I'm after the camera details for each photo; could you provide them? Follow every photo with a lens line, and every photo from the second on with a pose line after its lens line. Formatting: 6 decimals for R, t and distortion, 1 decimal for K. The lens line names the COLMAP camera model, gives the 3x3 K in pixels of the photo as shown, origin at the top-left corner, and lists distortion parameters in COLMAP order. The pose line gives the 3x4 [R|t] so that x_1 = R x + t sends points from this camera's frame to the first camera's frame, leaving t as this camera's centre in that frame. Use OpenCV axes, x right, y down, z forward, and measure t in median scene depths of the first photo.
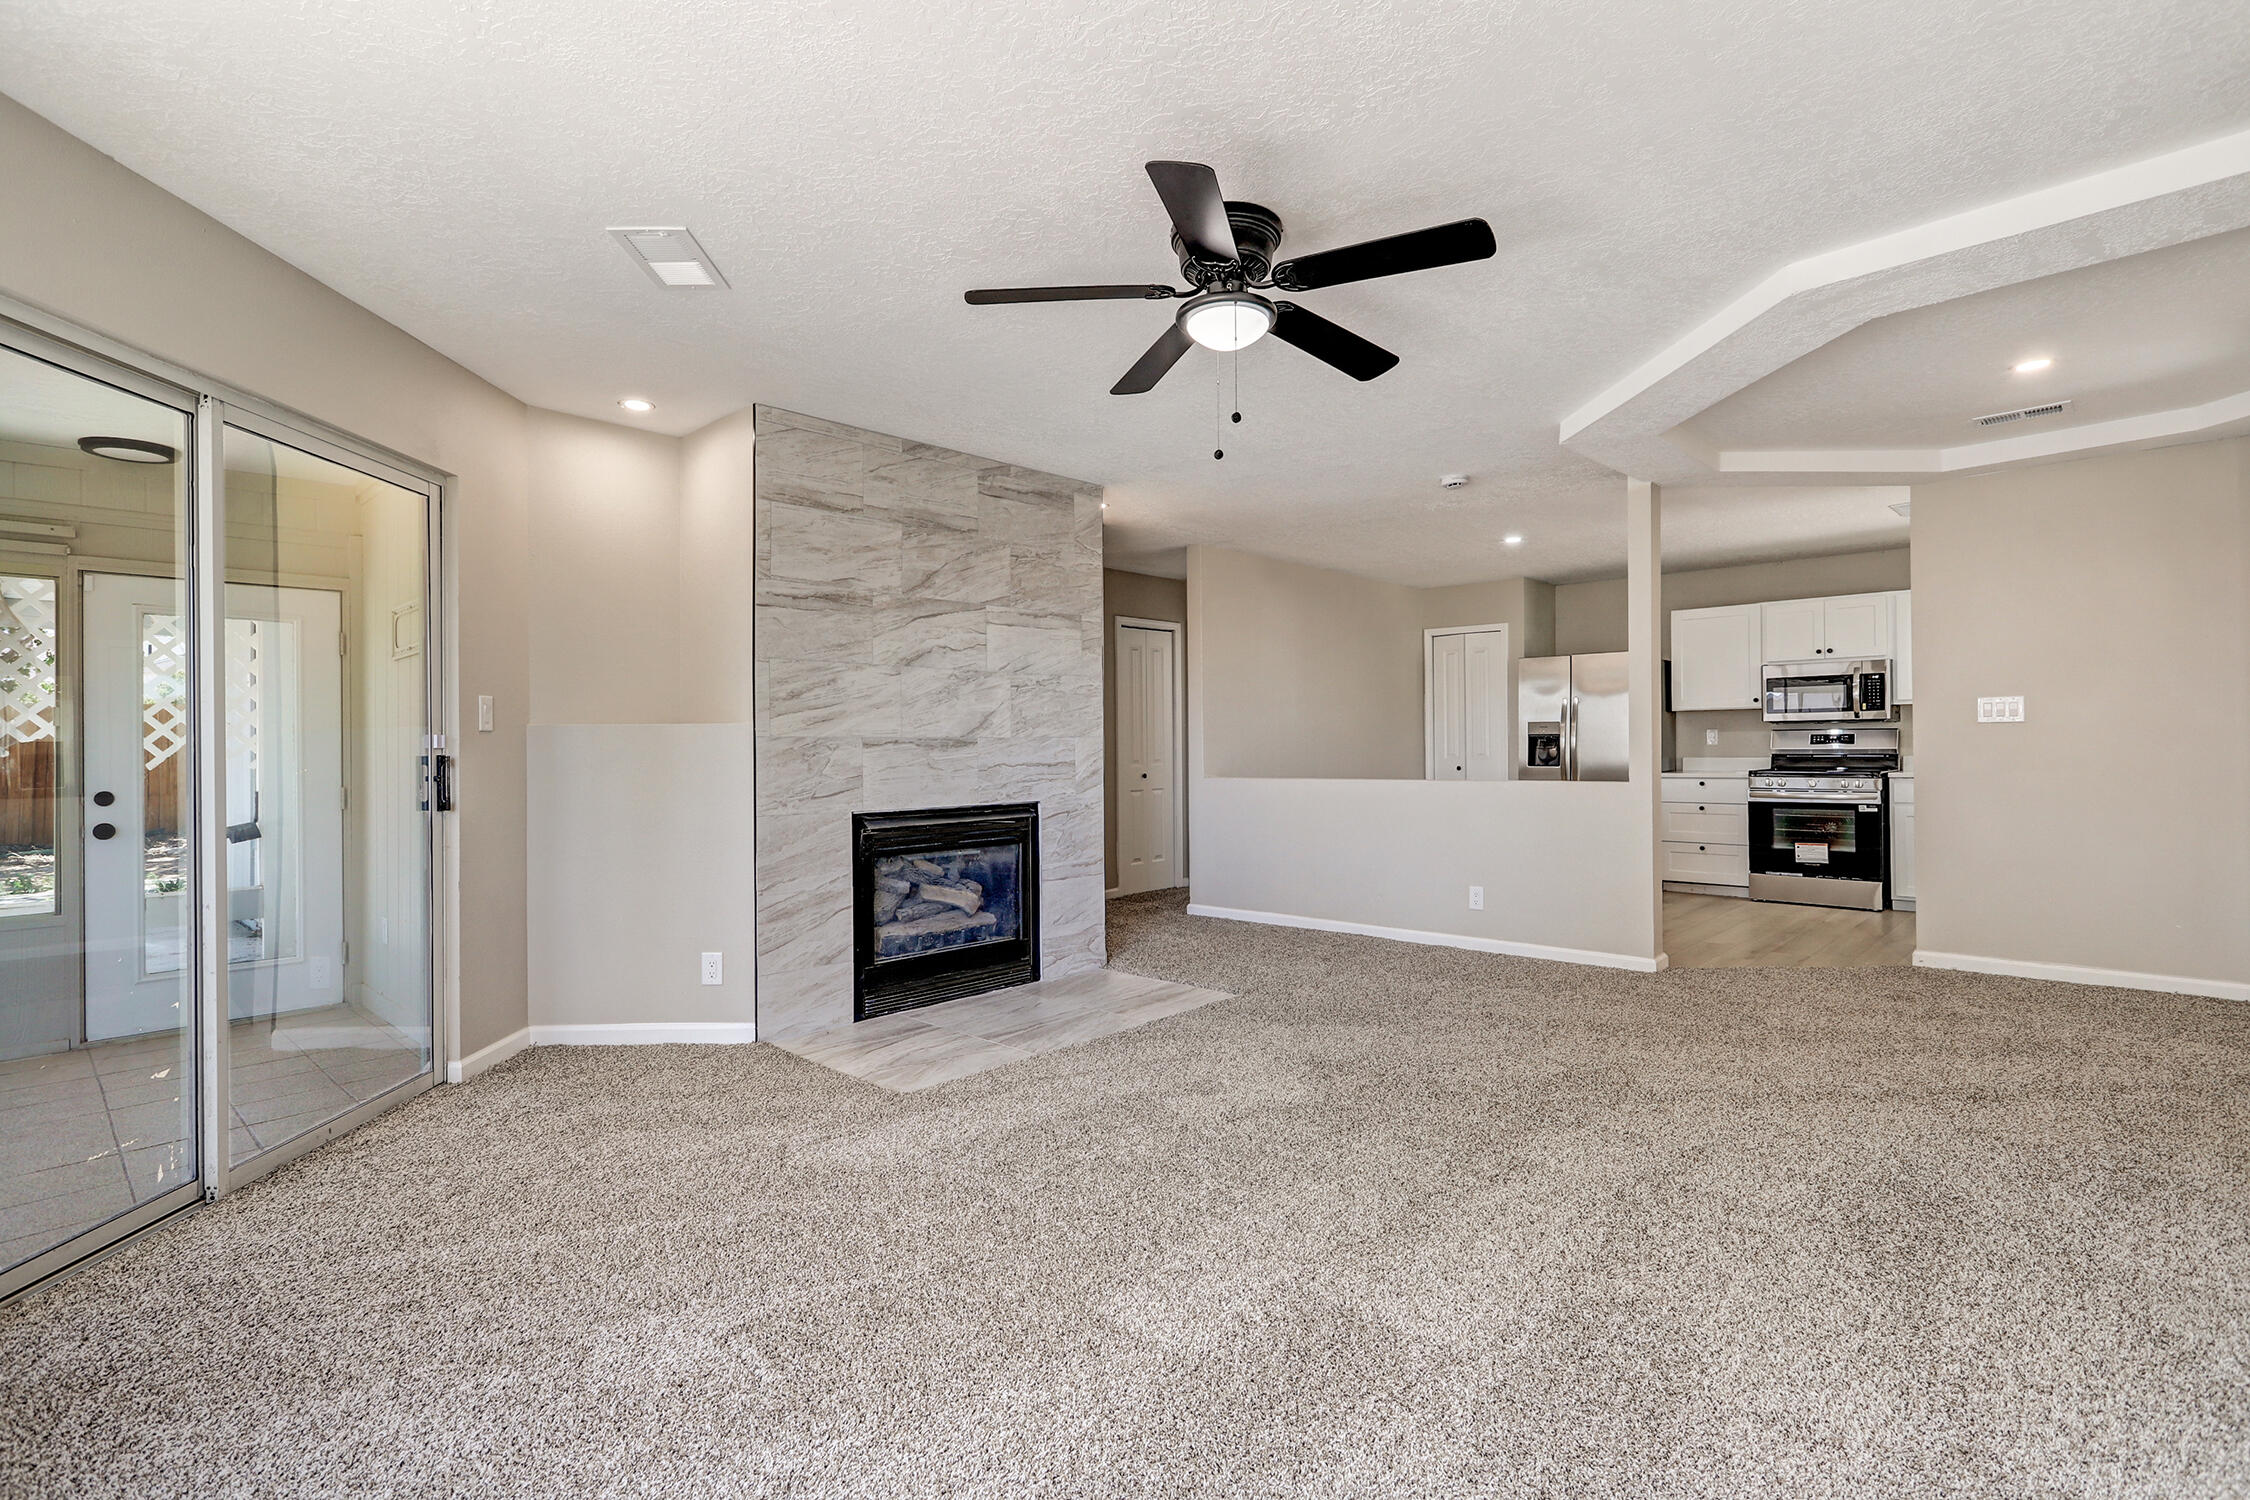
lens RADIAL K [[1084.8, 0, 1123.8], [0, 1084.8, 740.0], [0, 0, 1]] dist [-0.001818, -0.000490]
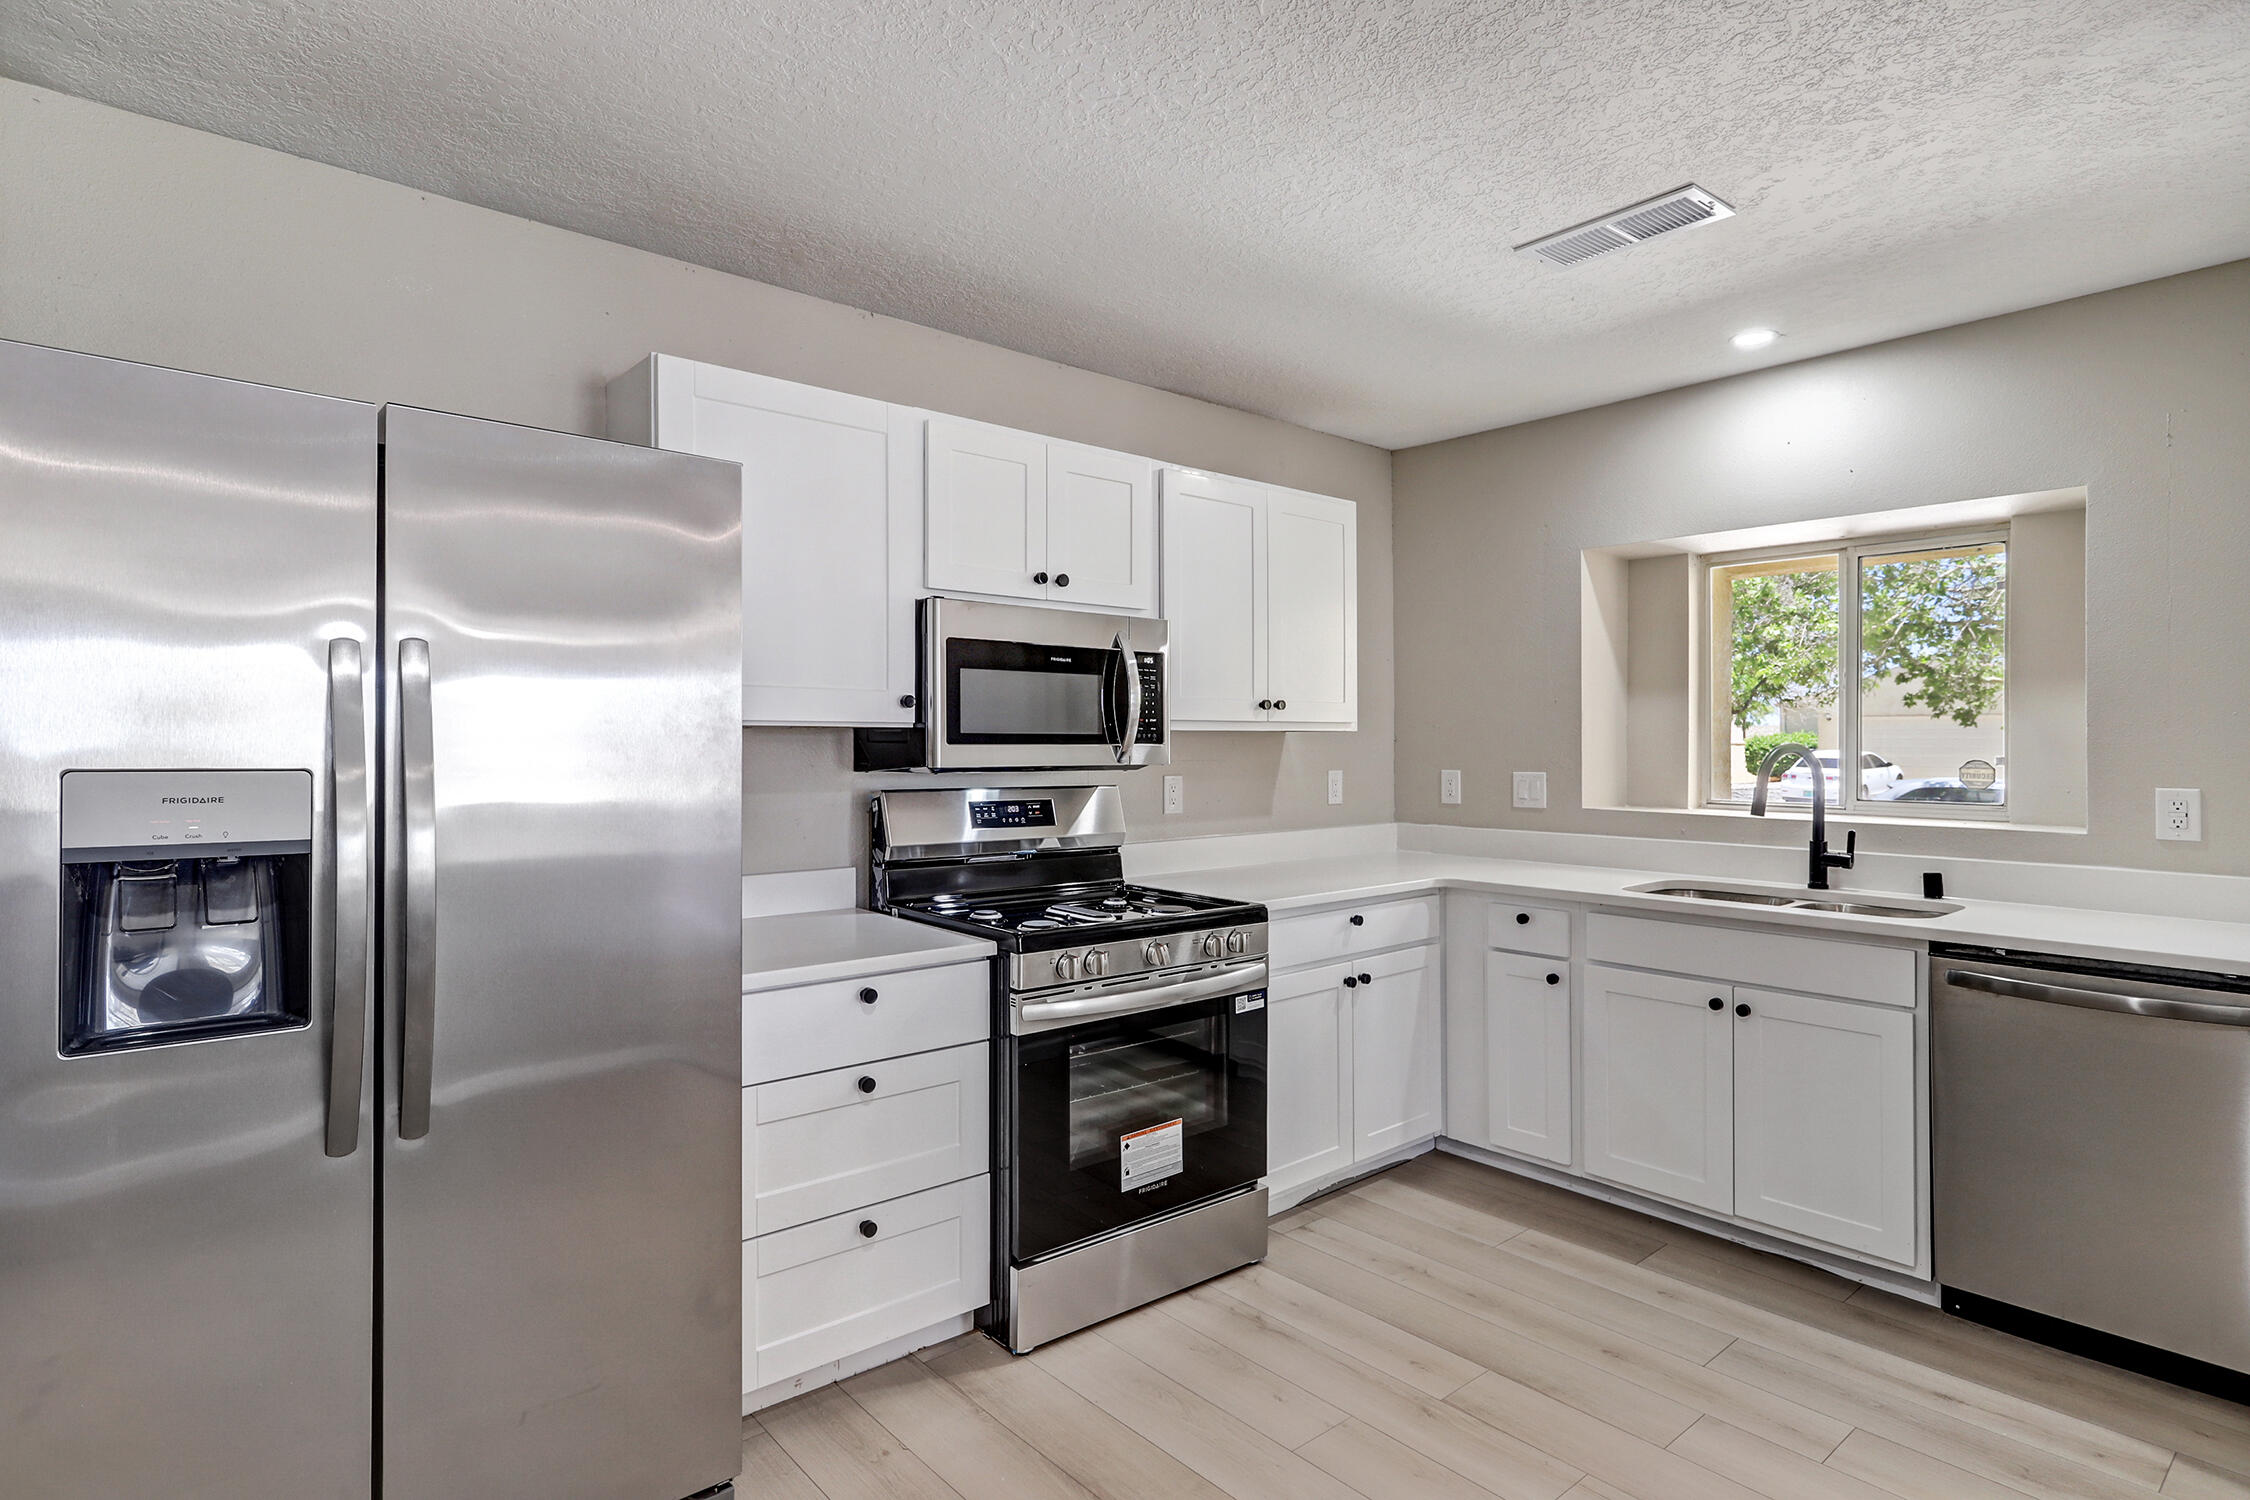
lens RADIAL K [[1152.5, 0, 1124.6], [0, 1152.5, 761.4], [0, 0, 1]] dist [0.002516, 0.000552]
pose [[0.105559, -0.002938, 0.994409, 0.255926], [-0.007701, 0.999963, 0.003772, -0.021495], [-0.994383, -0.008056, 0.105533, 0.931212]]
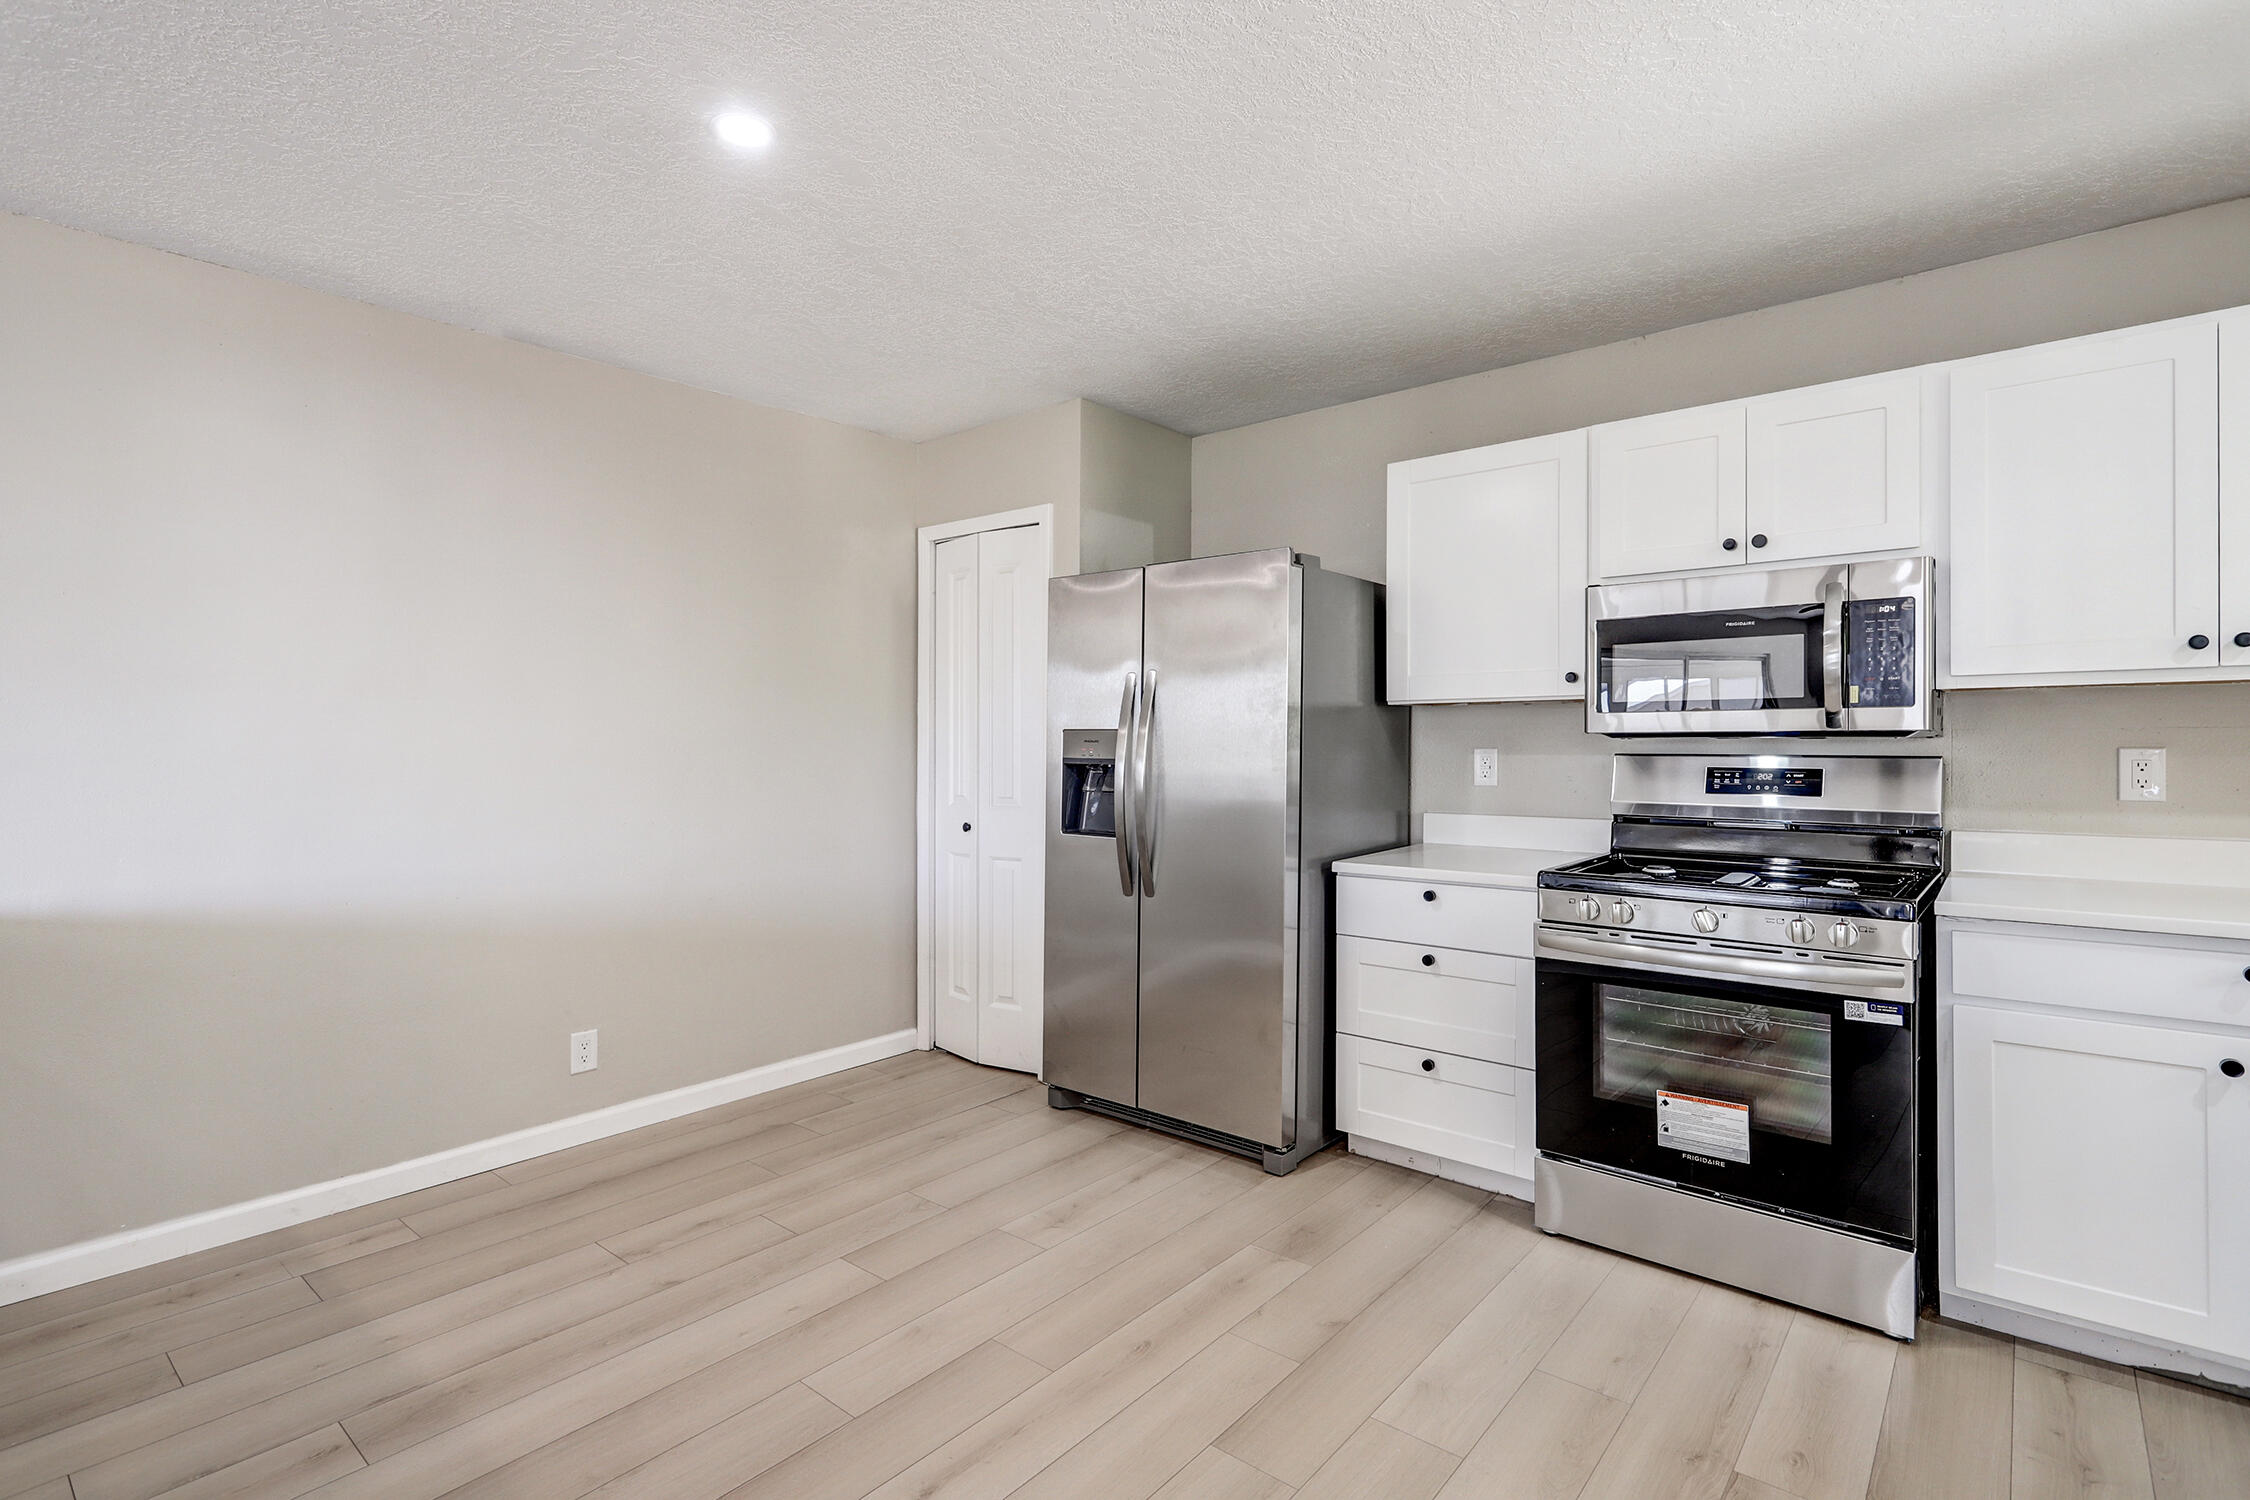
lens RADIAL K [[1084.8, 0, 1123.8], [0, 1084.8, 740.0], [0, 0, 1]] dist [-0.001818, -0.000490]
pose [[0.998398, 0.006141, 0.056247, 0.416303], [-0.006417, 0.999968, 0.004728, -0.015900], [-0.056216, -0.005081, 0.998406, 0.644512]]
